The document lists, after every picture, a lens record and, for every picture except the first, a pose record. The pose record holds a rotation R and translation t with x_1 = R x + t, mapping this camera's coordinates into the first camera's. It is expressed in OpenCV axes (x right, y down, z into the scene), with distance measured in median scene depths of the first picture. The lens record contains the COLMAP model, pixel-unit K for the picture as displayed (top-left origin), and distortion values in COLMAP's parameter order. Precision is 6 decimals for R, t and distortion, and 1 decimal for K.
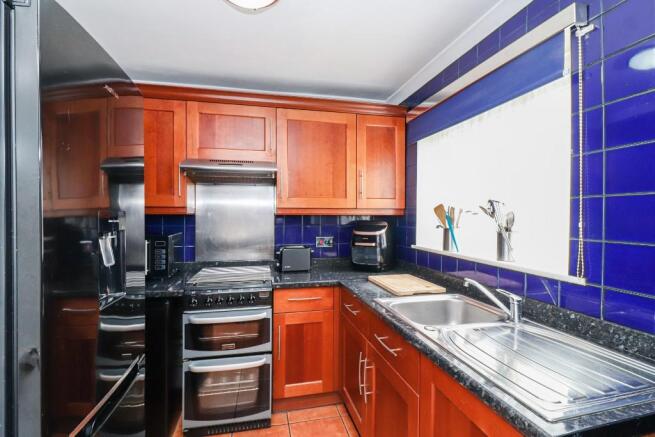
lens RADIAL K [[308.0, 0, 318.8], [0, 308.0, 219.6], [0, 0, 1]] dist [-0.030462, 0.000138]
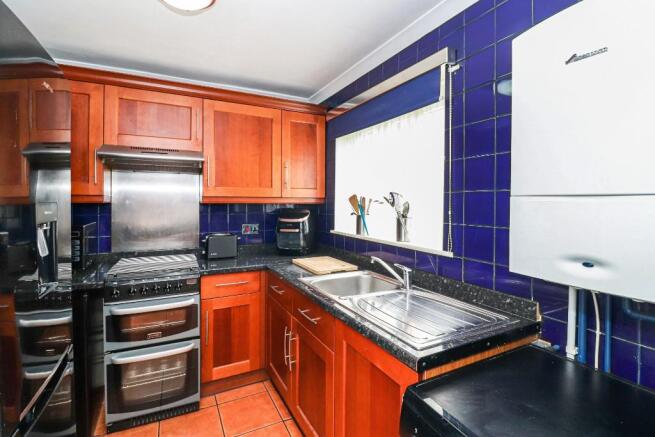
lens RADIAL K [[310.9, 0, 324.3], [0, 310.9, 206.1], [0, 0, 1]] dist [-0.000003, -0.000127]
pose [[0.965221, -0.000233, 0.261434, -0.022652], [0.000202, 1.000000, 0.000148, -0.008047], [-0.261434, -0.000090, 0.965221, -0.121908]]
